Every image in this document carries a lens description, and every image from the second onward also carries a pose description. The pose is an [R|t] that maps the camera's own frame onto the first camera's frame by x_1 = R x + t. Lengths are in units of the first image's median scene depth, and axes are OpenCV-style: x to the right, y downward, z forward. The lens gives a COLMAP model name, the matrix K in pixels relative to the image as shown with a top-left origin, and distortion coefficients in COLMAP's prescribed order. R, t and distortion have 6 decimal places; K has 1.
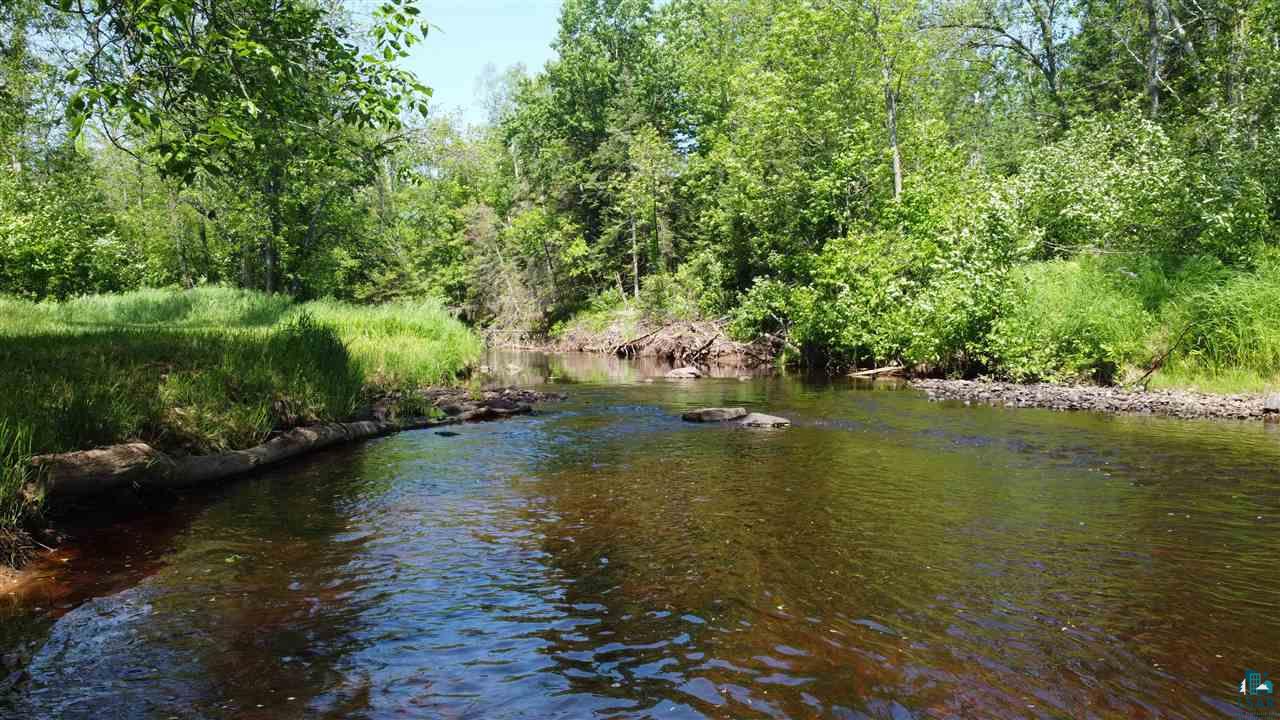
lens RADIAL K [[965.1, 0, 637.7], [0, 965.1, 345.6], [0, 0, 1]] dist [0.003633, -0.008768]
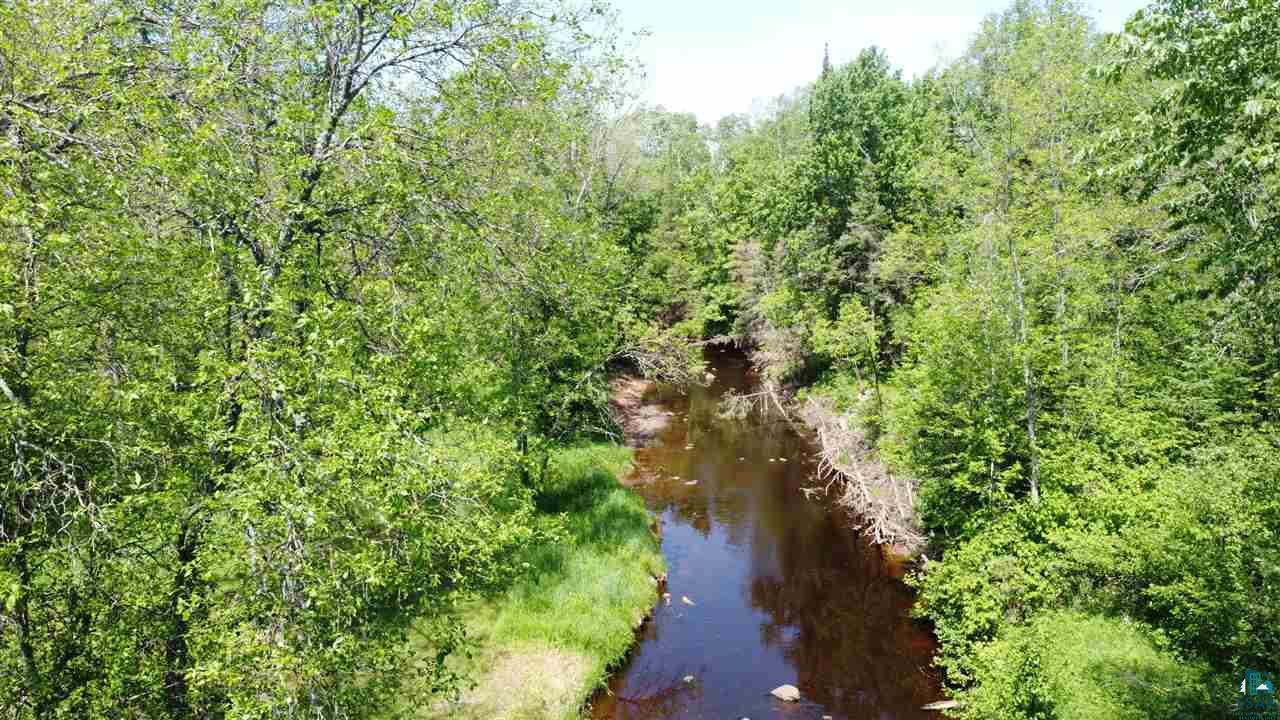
lens RADIAL K [[965.1, 0, 638.2], [0, 965.1, 343.0], [0, 0, 1]] dist [0.003633, -0.008768]
pose [[0.945531, 0.041956, -0.322819, 0.095563], [-0.001395, 0.992173, 0.124864, -0.221442], [0.325531, -0.117613, 0.938188, -0.078557]]
